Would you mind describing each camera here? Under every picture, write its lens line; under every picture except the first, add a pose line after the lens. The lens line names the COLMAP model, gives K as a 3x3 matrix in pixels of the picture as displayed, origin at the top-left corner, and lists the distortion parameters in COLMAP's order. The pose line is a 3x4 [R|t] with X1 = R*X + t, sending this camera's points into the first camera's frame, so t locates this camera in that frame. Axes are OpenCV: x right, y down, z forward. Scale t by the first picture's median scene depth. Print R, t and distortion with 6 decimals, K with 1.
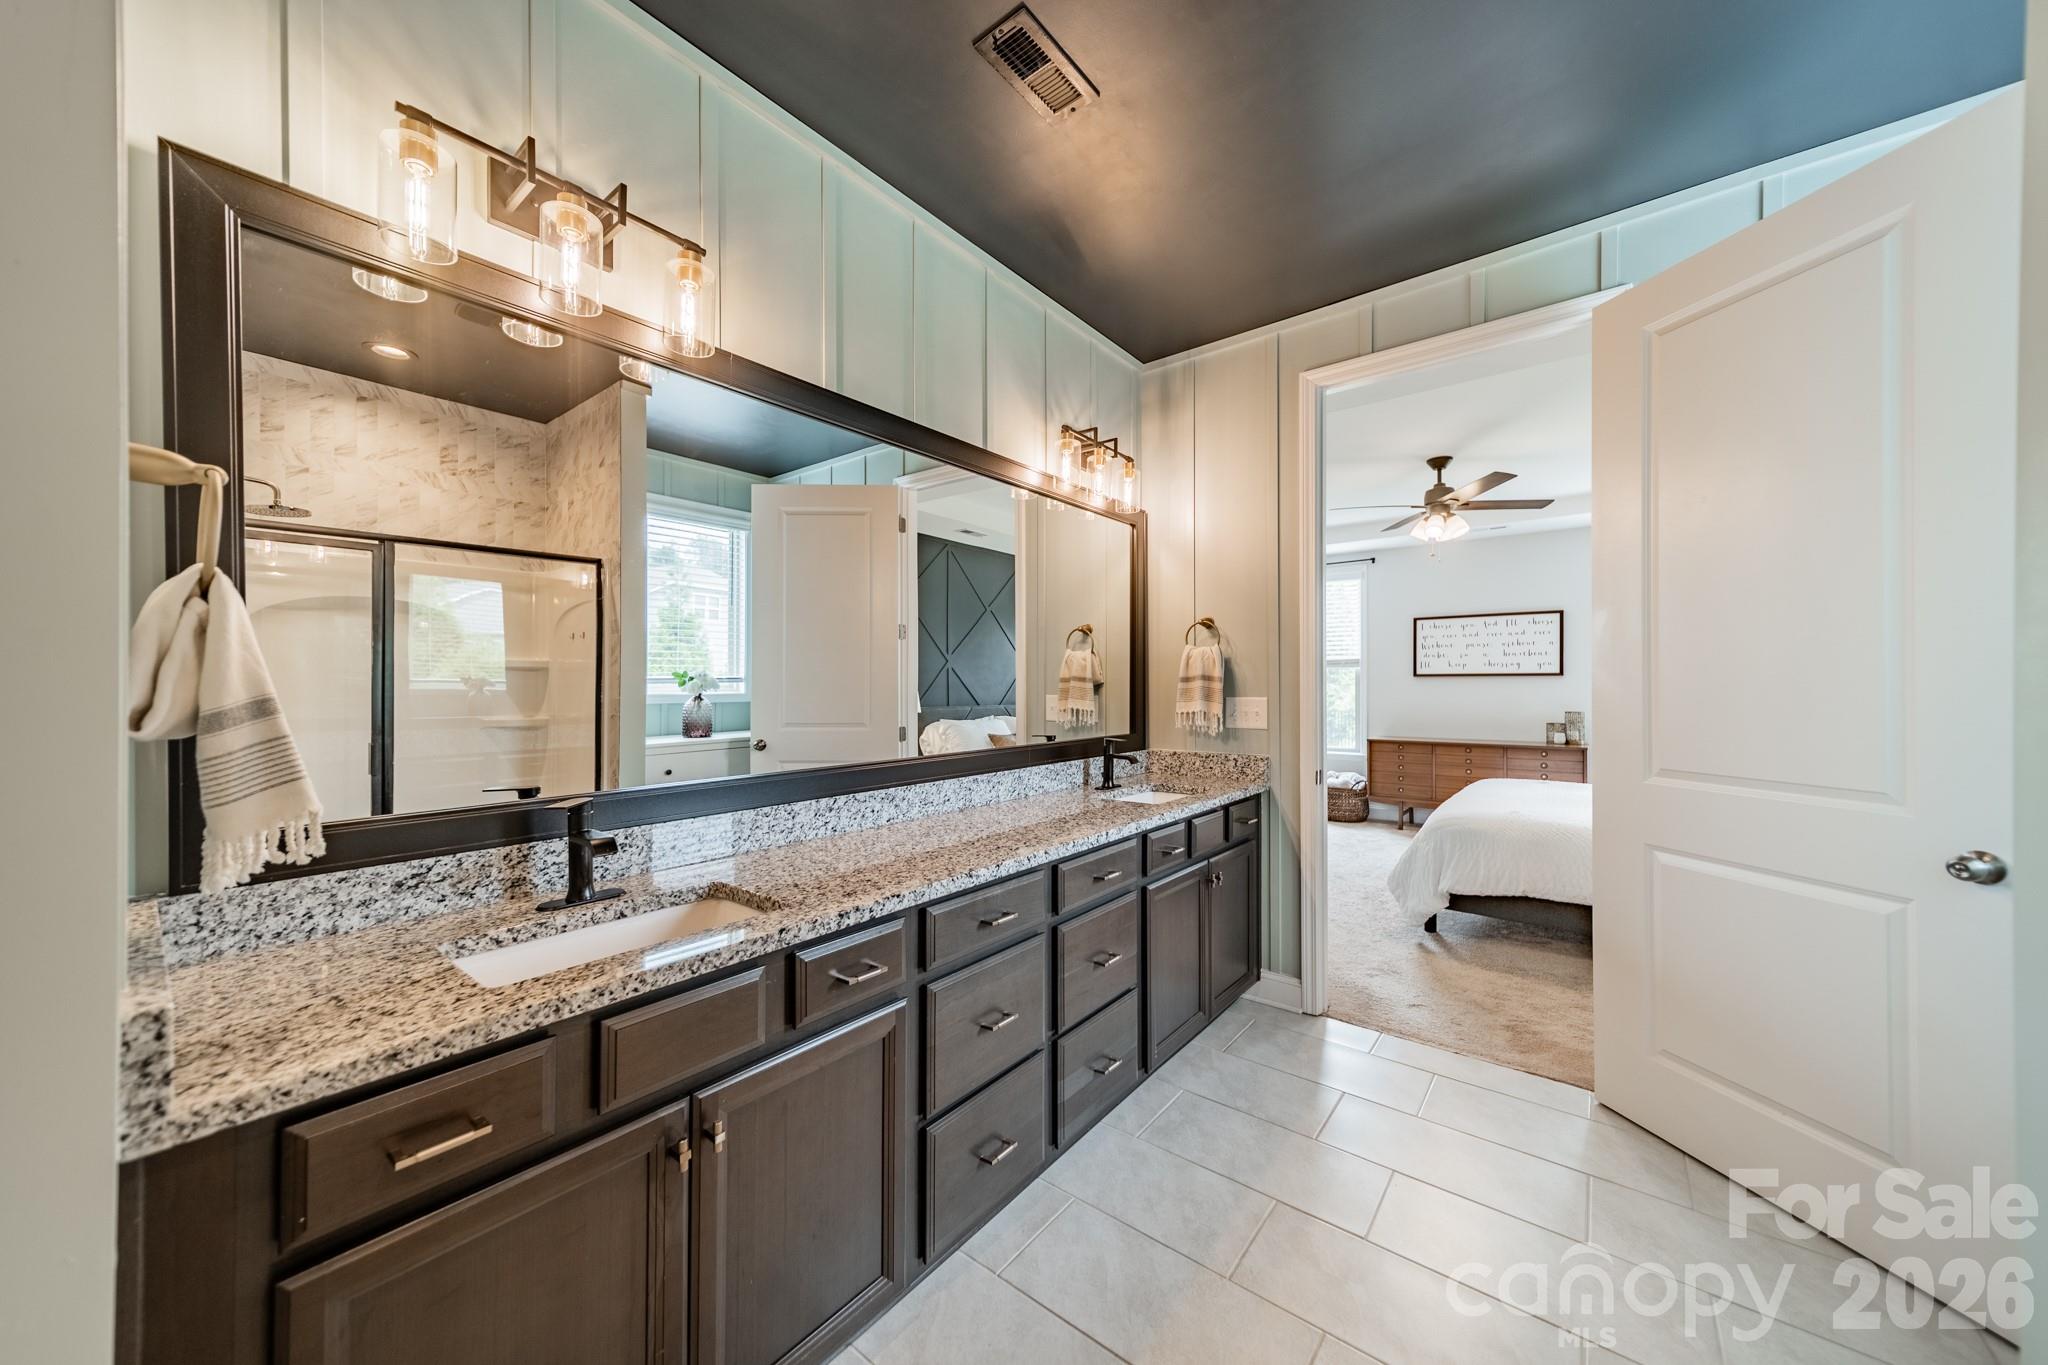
lens RADIAL K [[719.0, 0, 1030.2], [0, 719.0, 683.8], [0, 0, 1]] dist [0.007380, 0.000335]
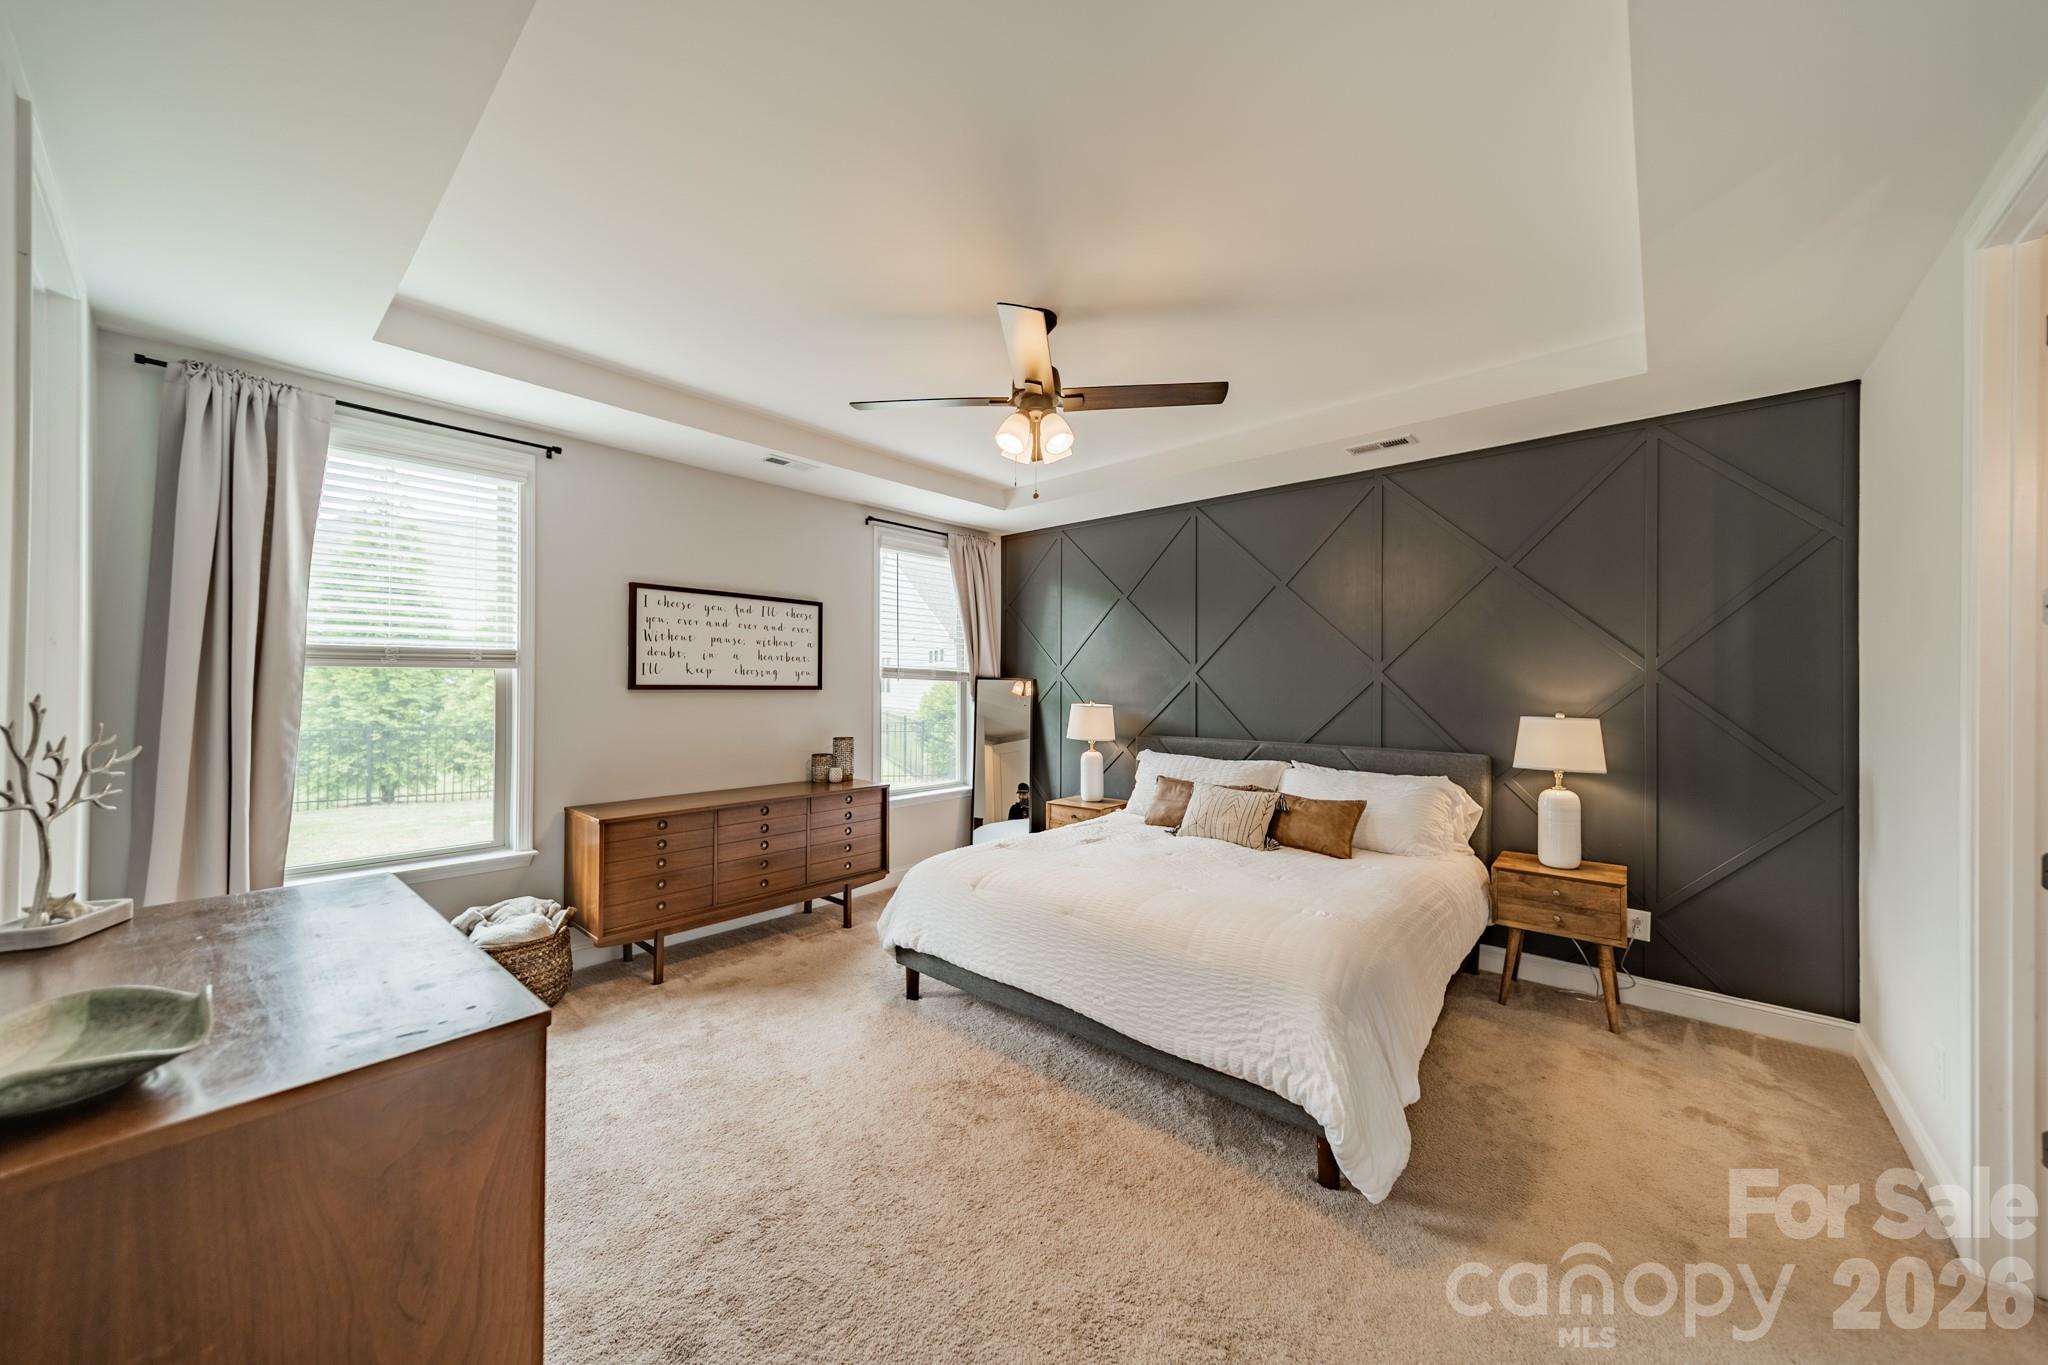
lens RADIAL K [[697.2, 0, 1050.2], [0, 697.2, 685.3], [0, 0, 1]] dist [-0.013666, -0.000022]
pose [[0.042096, 0.003366, 0.999108, 0.018533], [-0.011130, 0.999934, -0.002900, -0.015760], [-0.999052, -0.010998, 0.042131, 0.702282]]
